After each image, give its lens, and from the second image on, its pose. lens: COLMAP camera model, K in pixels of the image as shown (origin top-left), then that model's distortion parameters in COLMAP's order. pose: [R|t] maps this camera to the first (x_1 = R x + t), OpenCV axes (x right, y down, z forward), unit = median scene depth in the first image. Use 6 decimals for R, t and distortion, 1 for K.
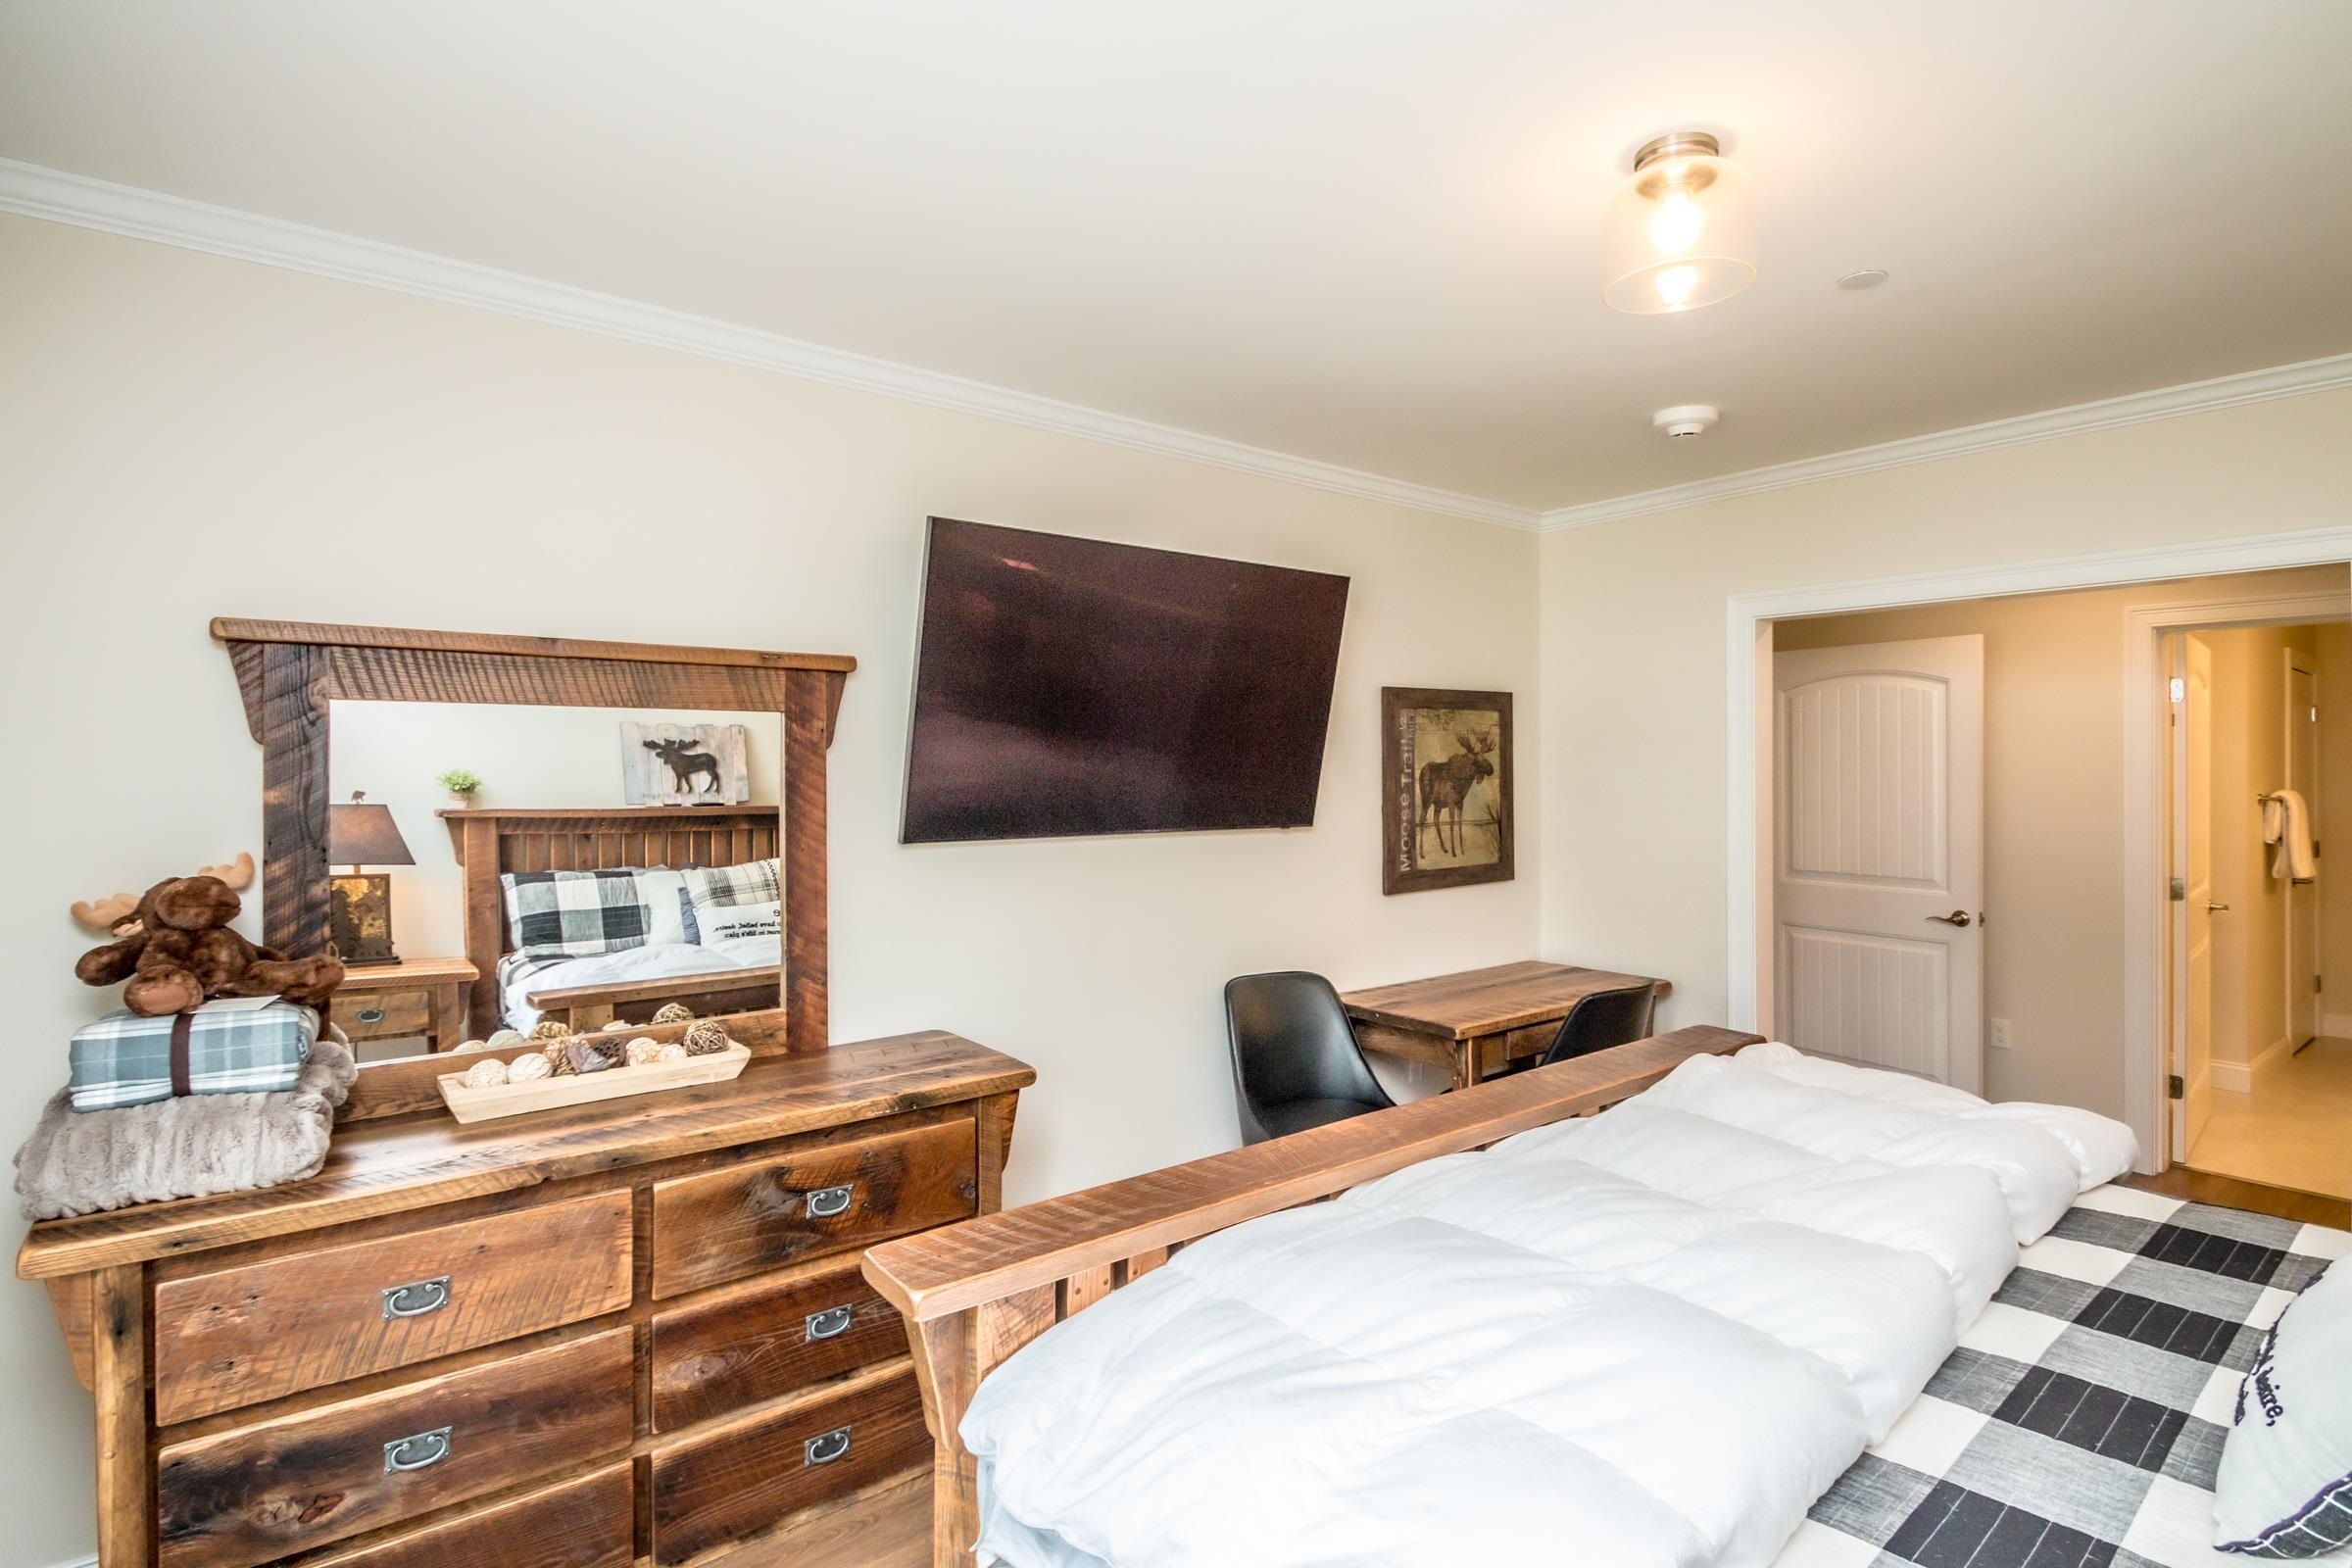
lens RADIAL K [[1194.9, 0, 1207.6], [0, 1194.9, 737.1], [0, 0, 1]] dist [-0.004225, -0.001234]
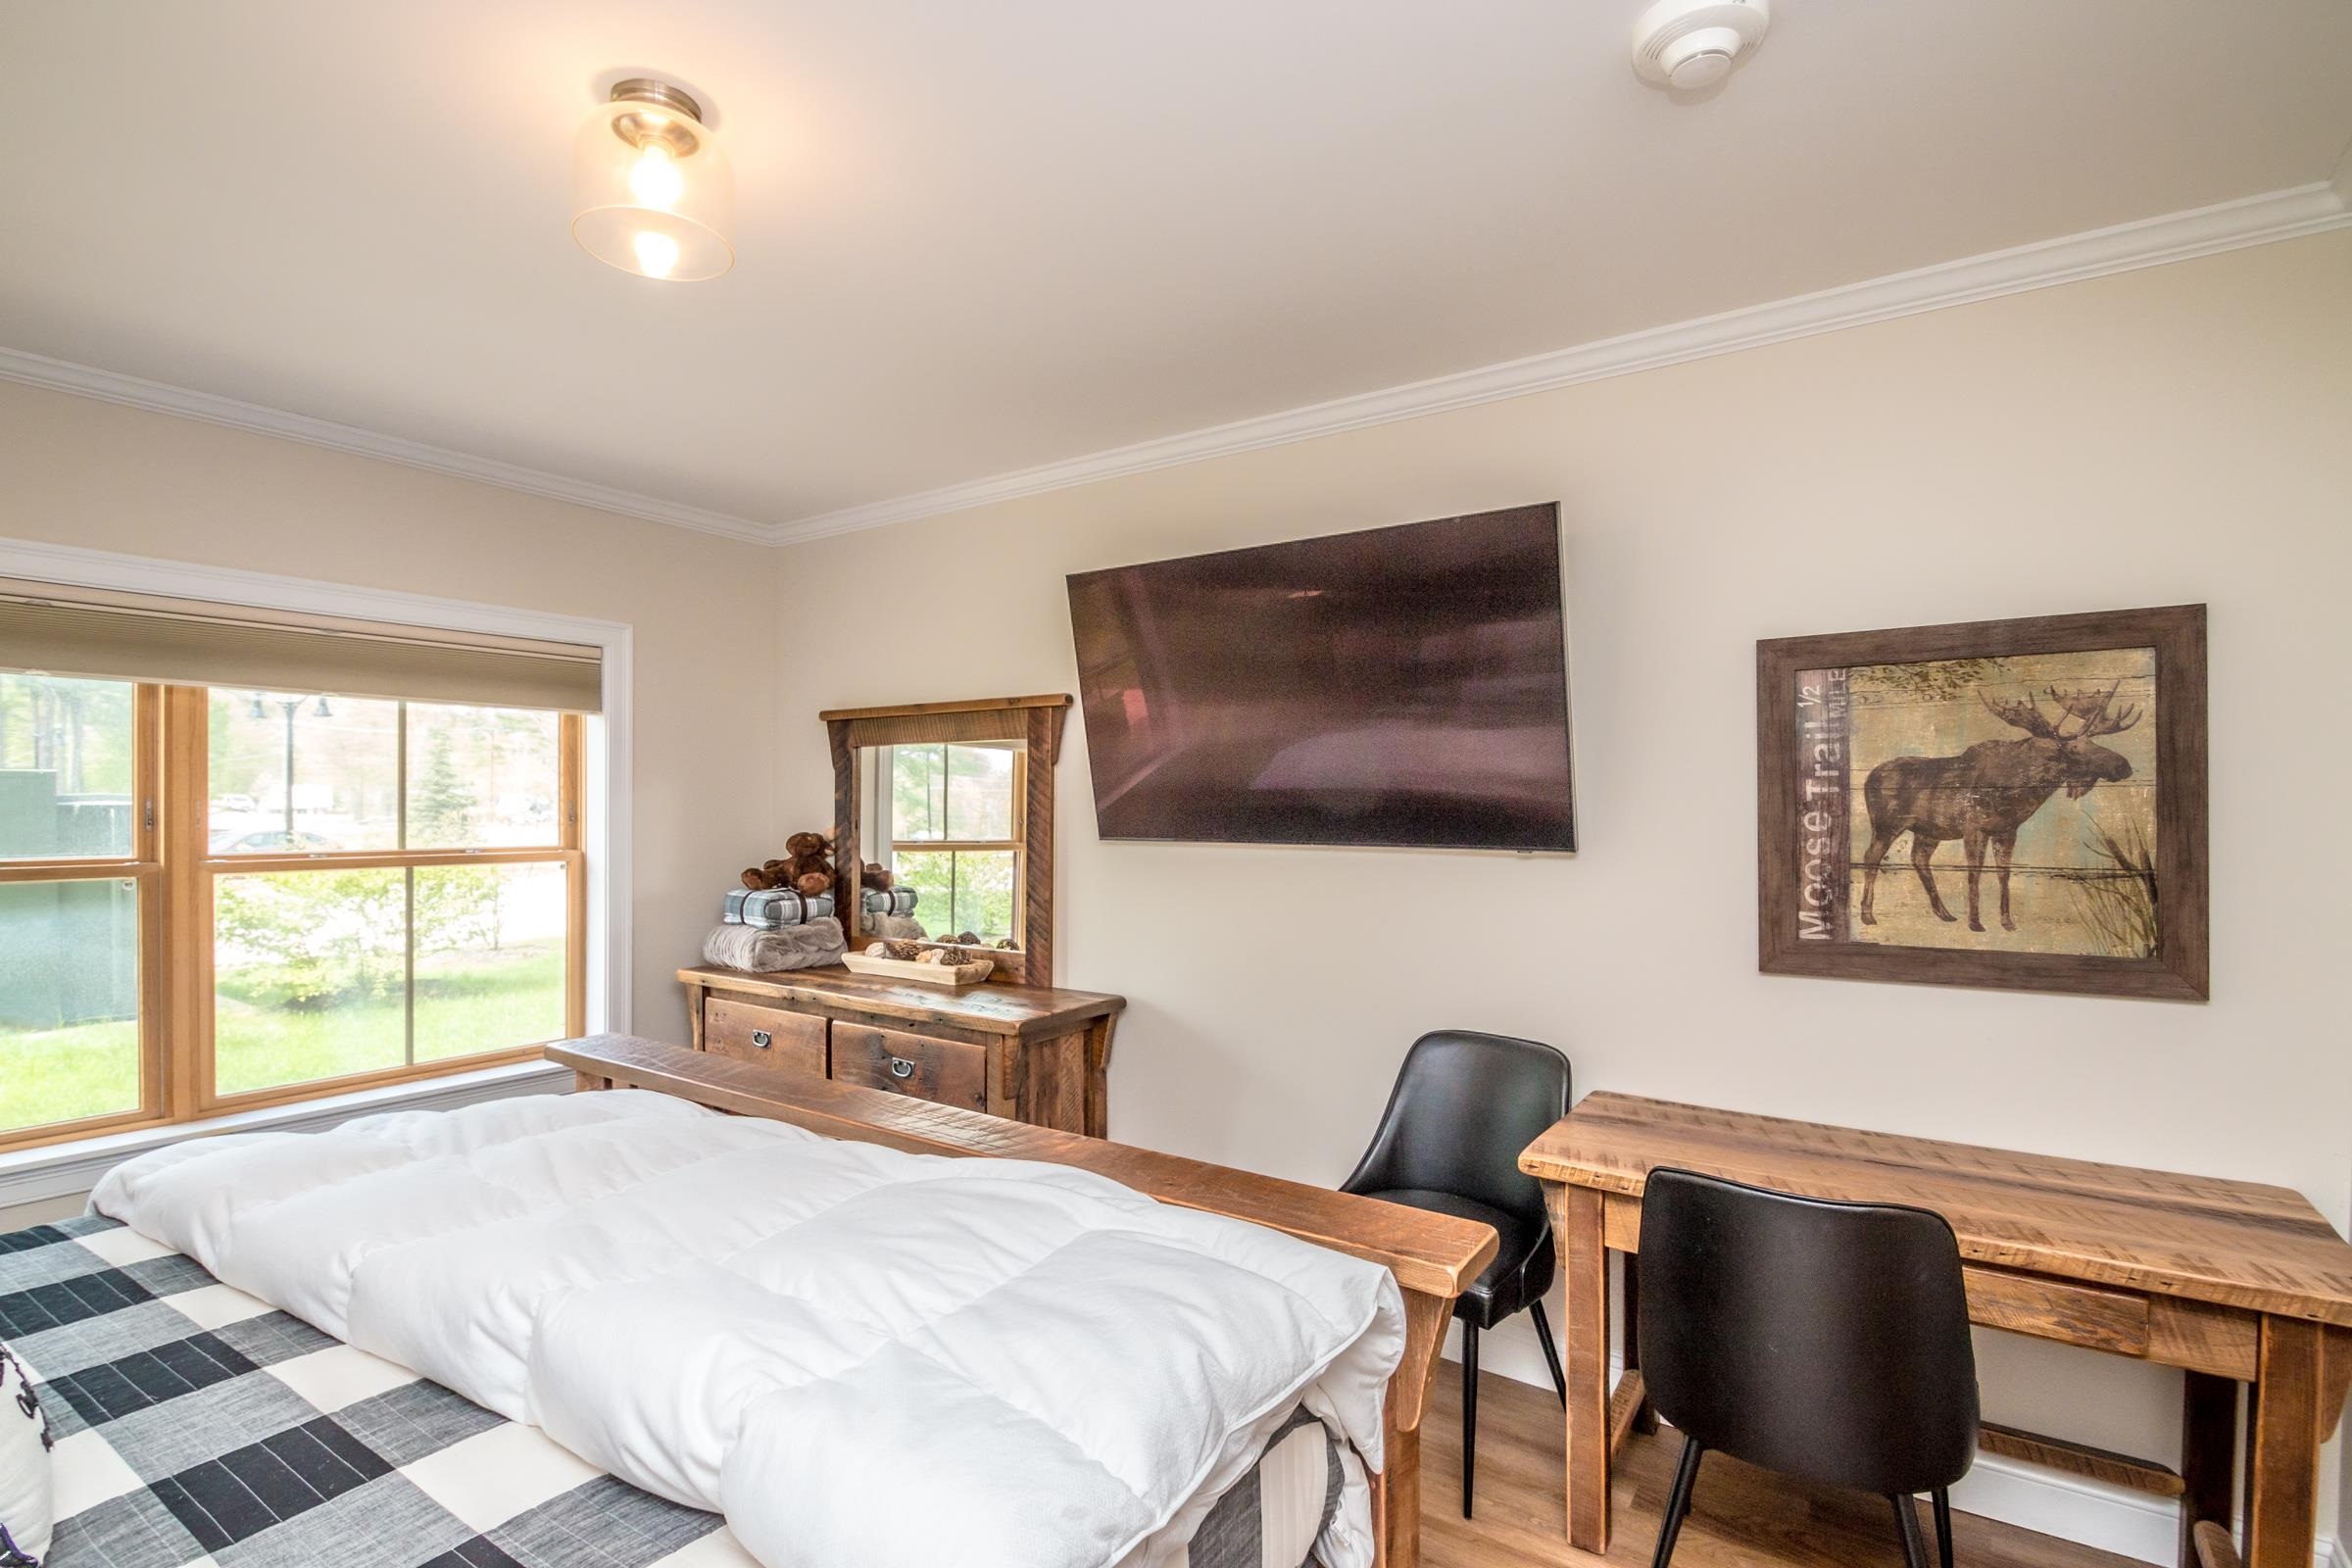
lens RADIAL K [[1141.3, 0, 1156.8], [0, 1141.3, 779.4], [0, 0, 1]] dist [-0.001797, -0.001535]
pose [[0.252547, -0.018132, -0.967415, 0.631483], [0.023223, 0.999650, -0.012673, 0.030409], [0.967306, -0.019266, 0.252880, 0.526692]]
